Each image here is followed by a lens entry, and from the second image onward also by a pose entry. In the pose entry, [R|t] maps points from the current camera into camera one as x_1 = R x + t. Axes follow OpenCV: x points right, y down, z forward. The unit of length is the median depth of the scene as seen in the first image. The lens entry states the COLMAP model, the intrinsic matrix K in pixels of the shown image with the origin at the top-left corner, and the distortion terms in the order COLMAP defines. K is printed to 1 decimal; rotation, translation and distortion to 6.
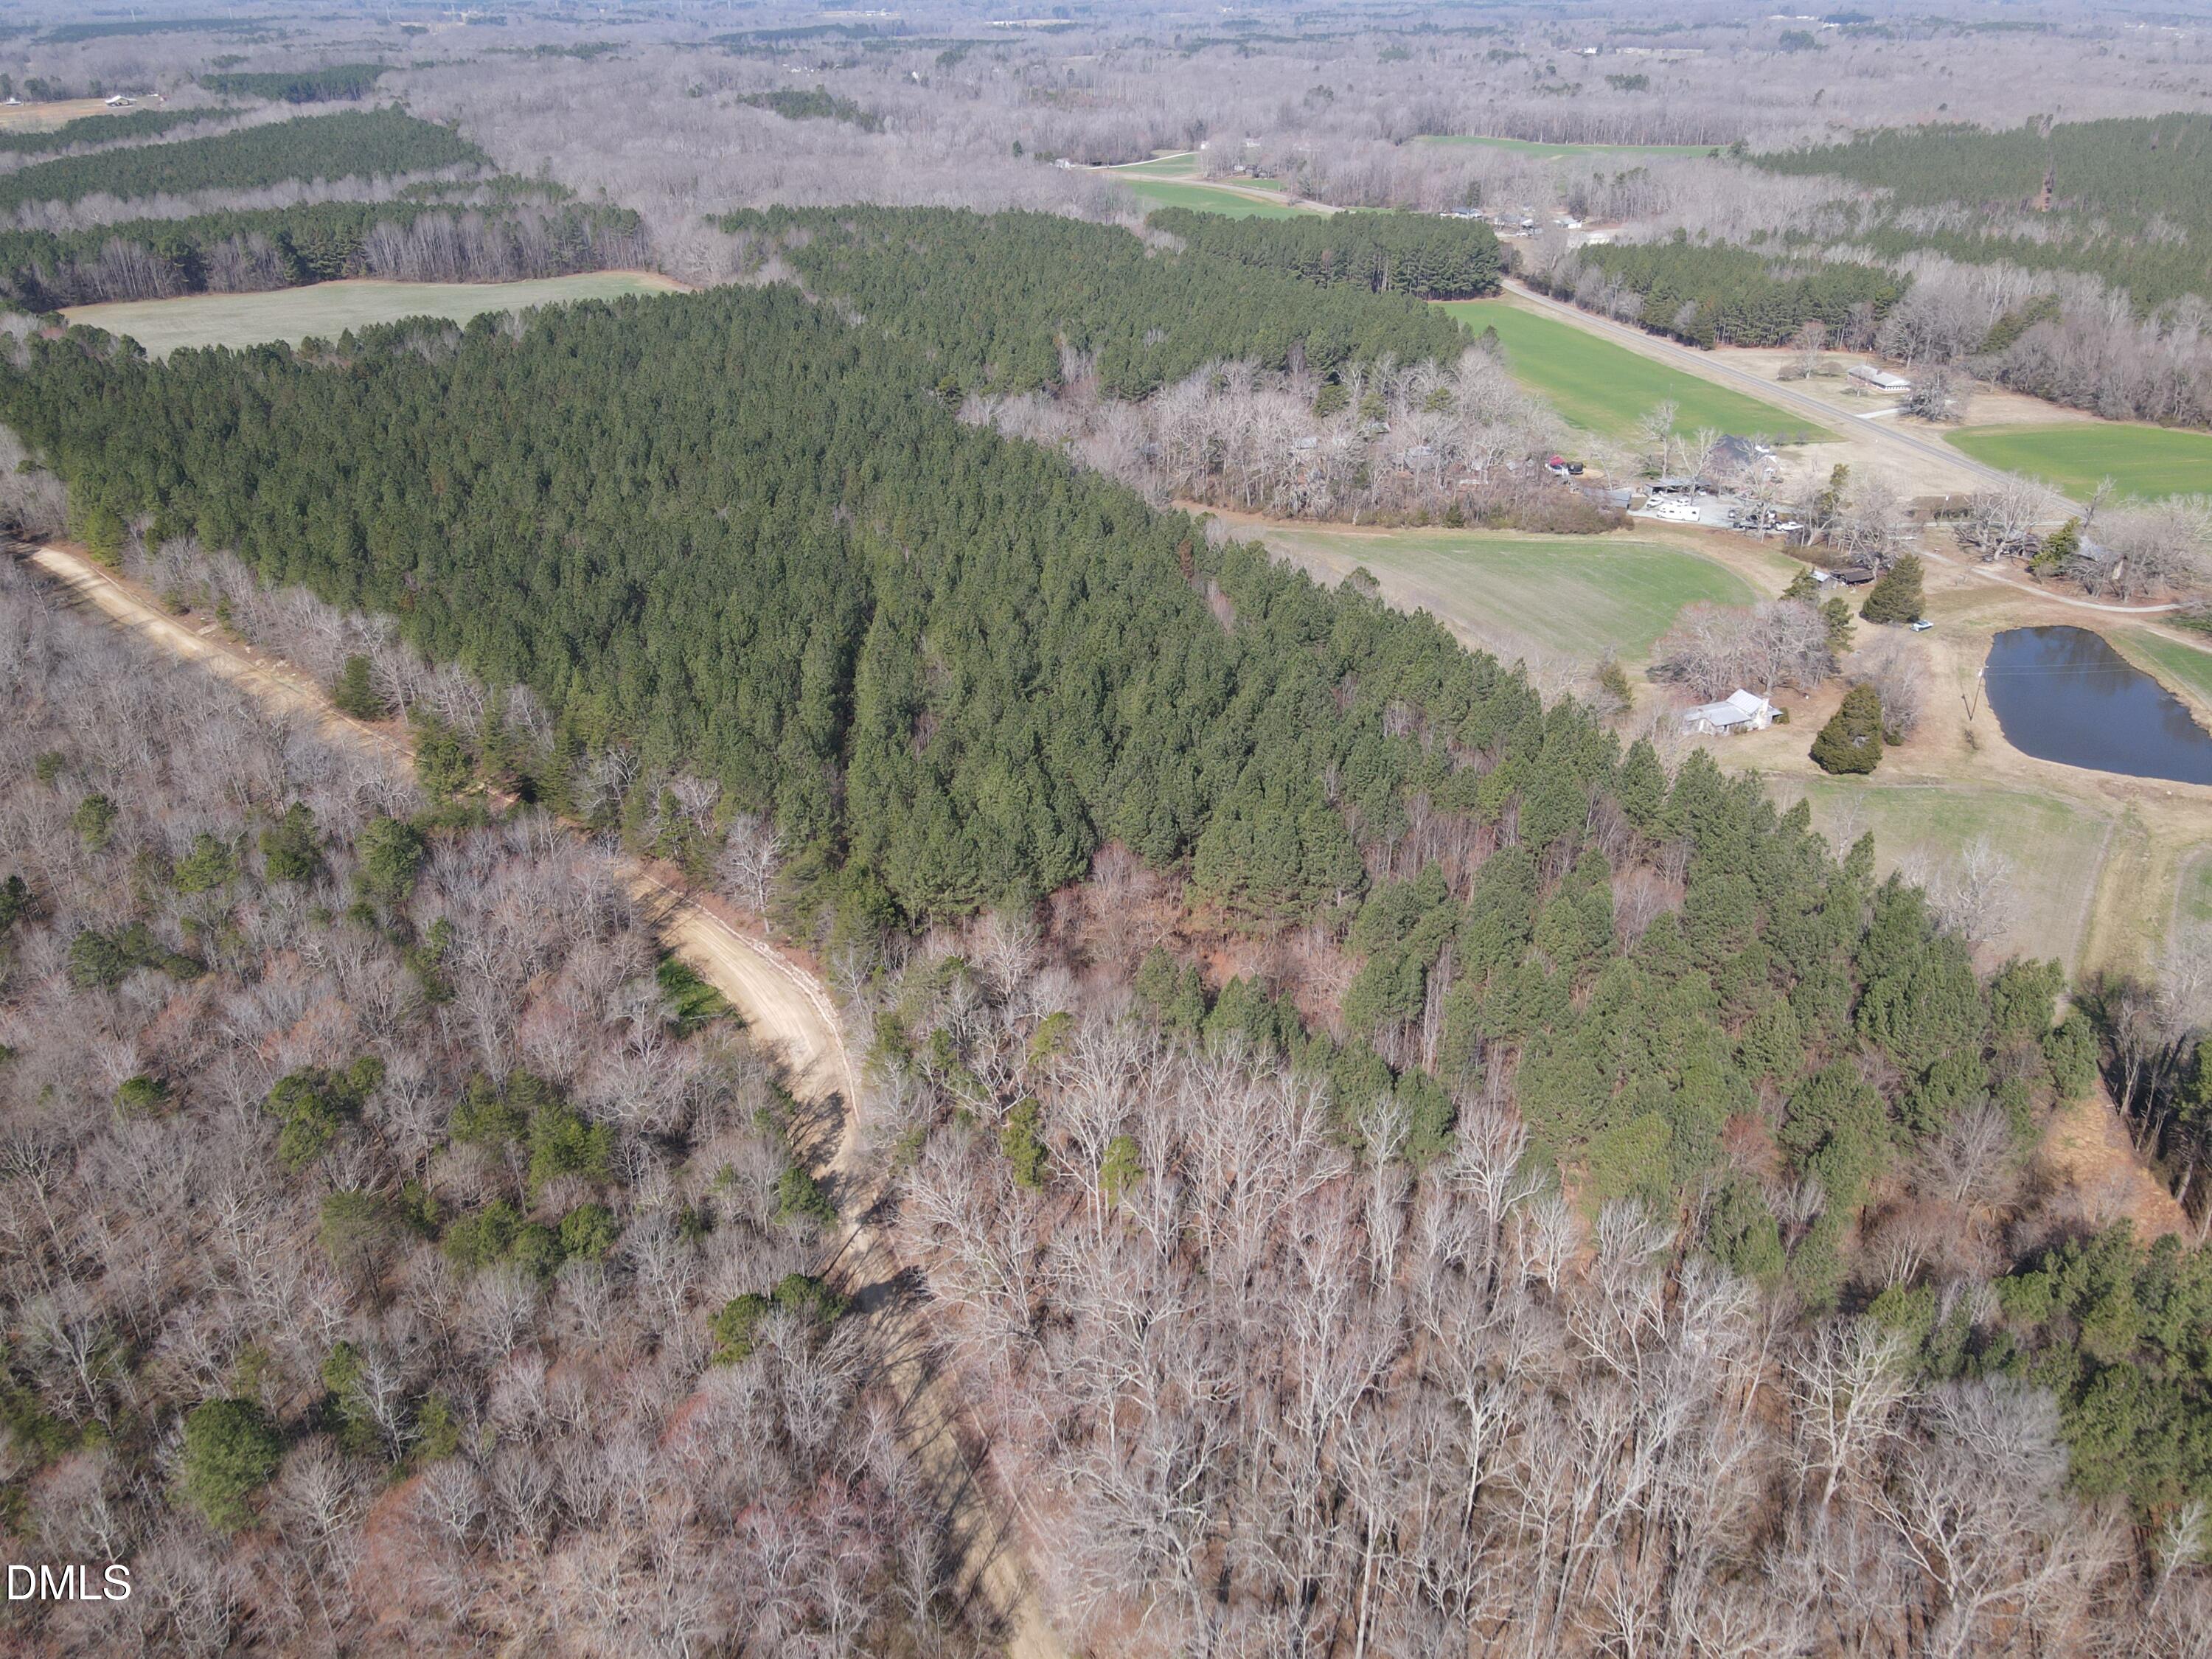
lens RADIAL K [[1607.0, 0, 1106.0], [0, 1607.0, 829.5], [0, 0, 1]] dist [0.016958, -0.002010]
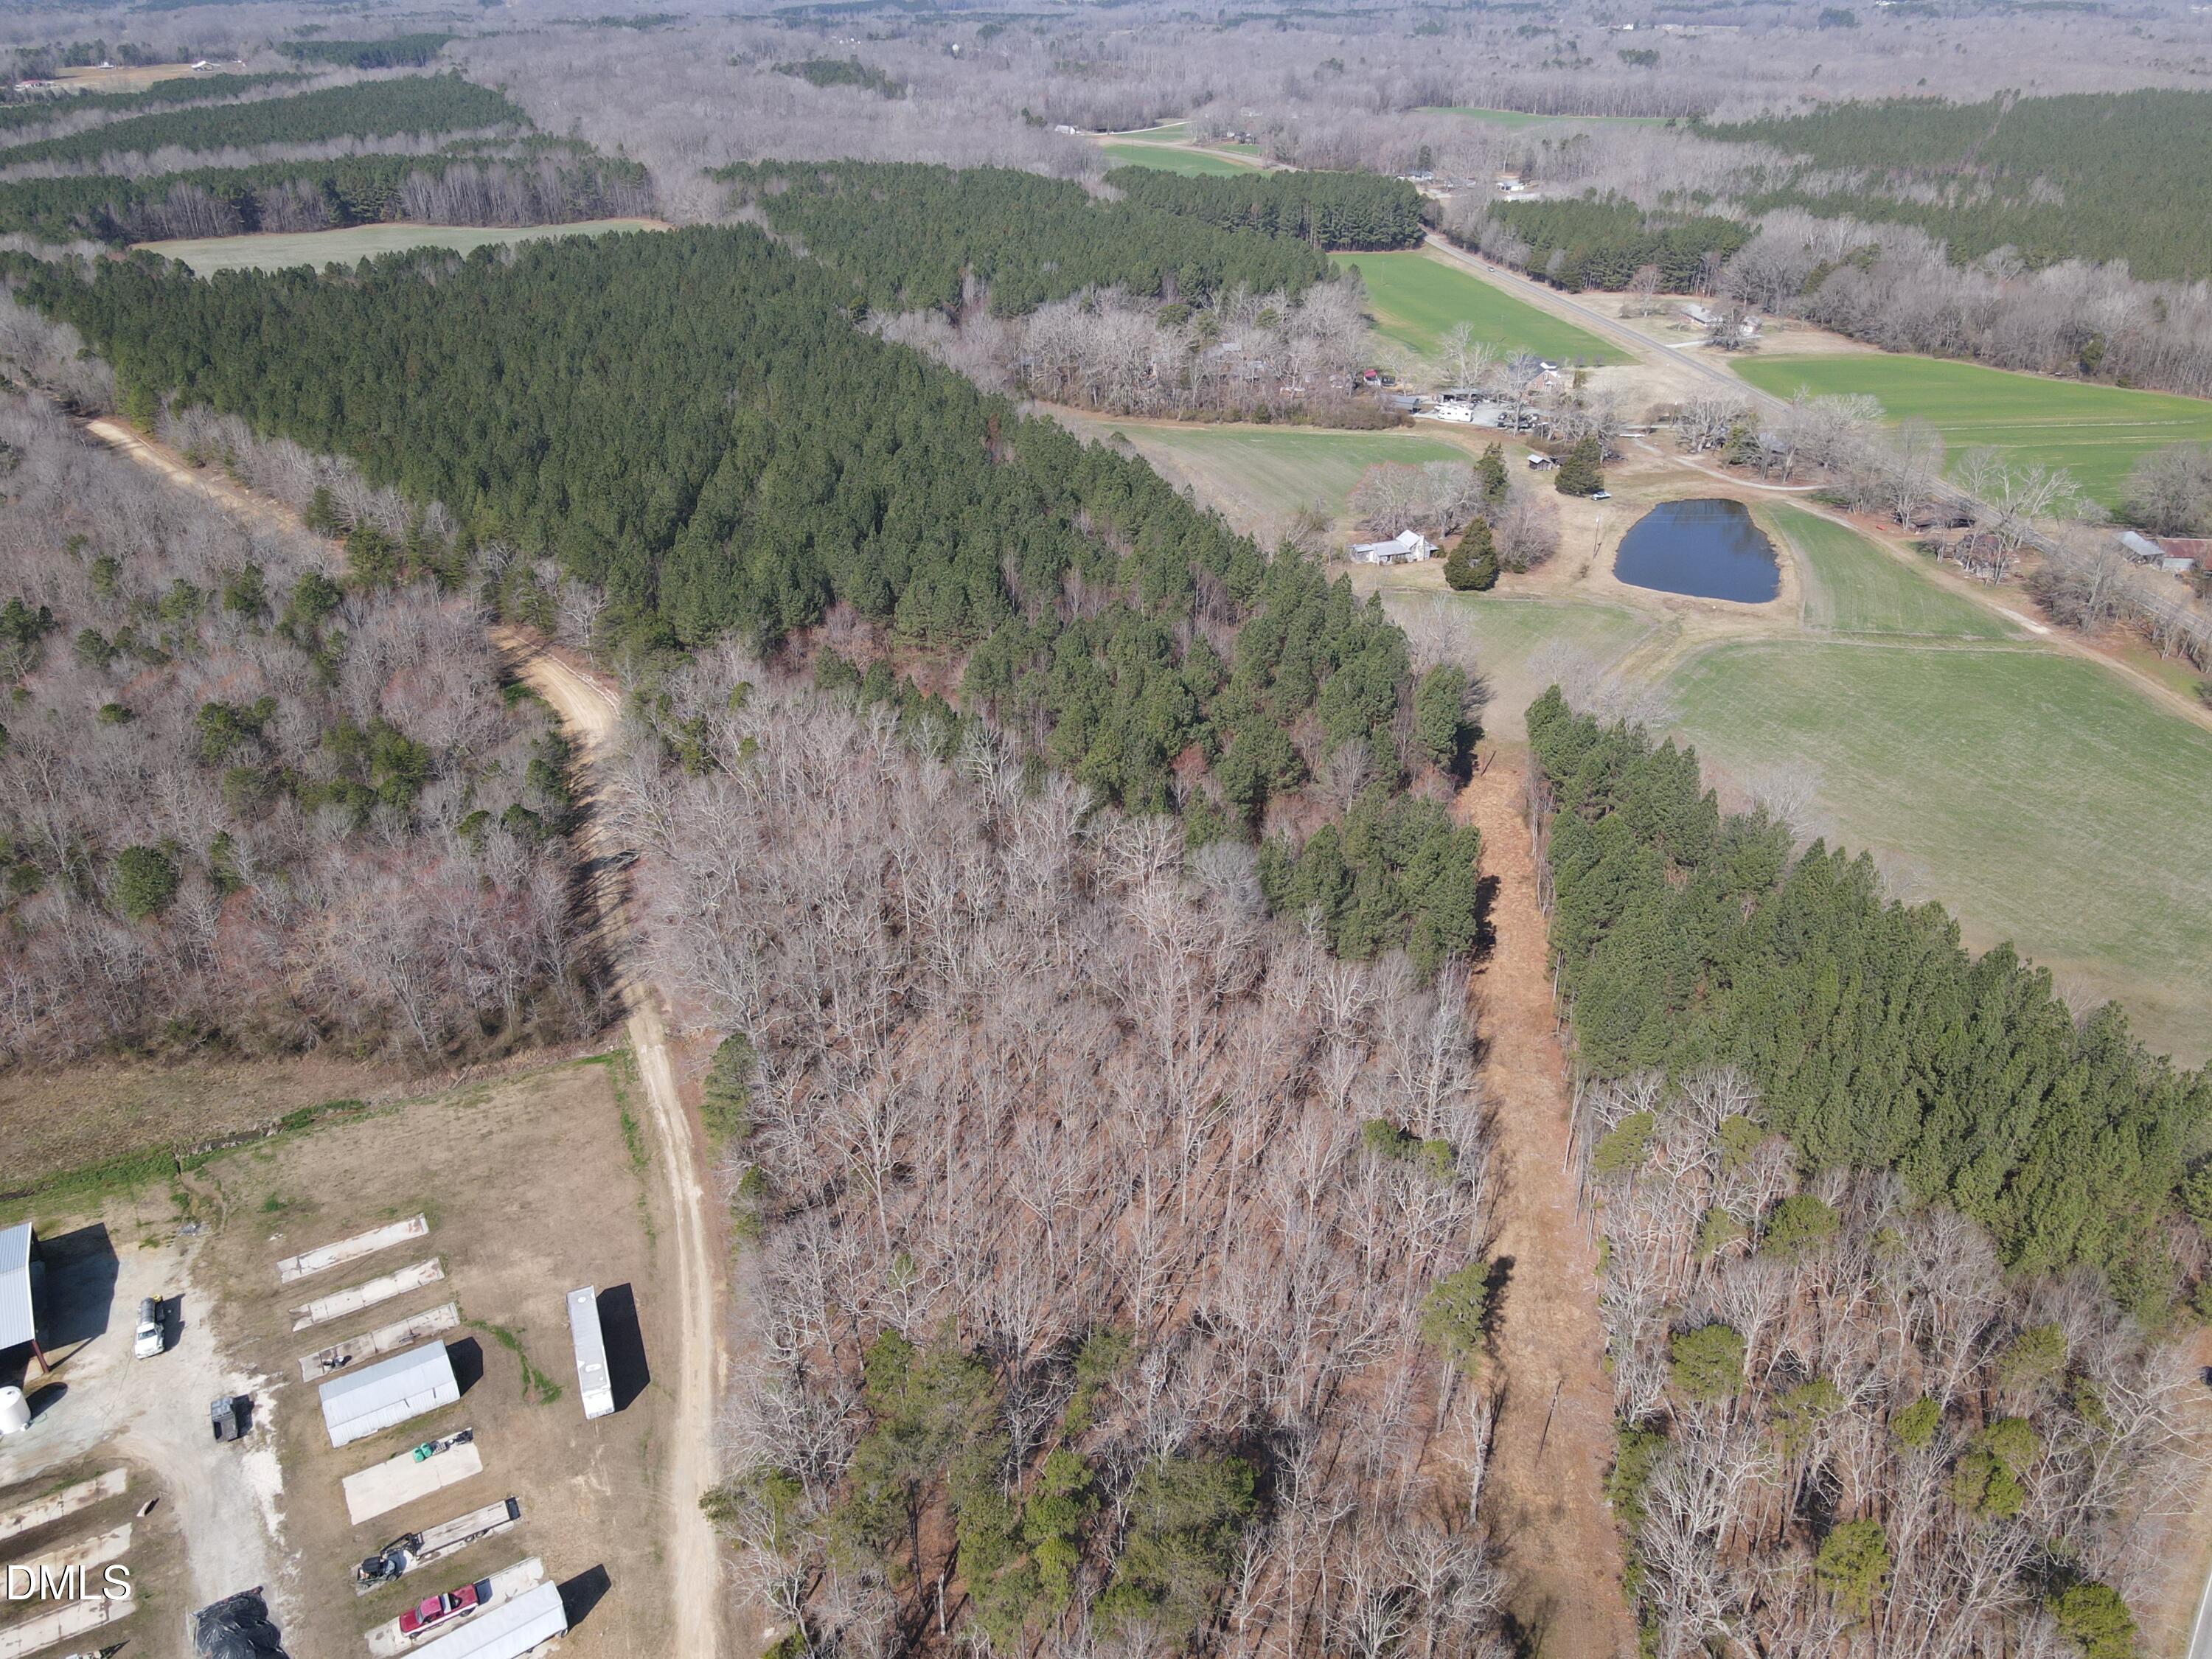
lens RADIAL K [[1607.0, 0, 1106.0], [0, 1607.0, 829.5], [0, 0, 1]] dist [0.016958, -0.002010]
pose [[0.998844, 0.025628, -0.040670, 0.104784], [-0.025152, 0.999610, 0.012162, 0.065136], [0.040966, -0.011125, 0.999099, -0.123307]]
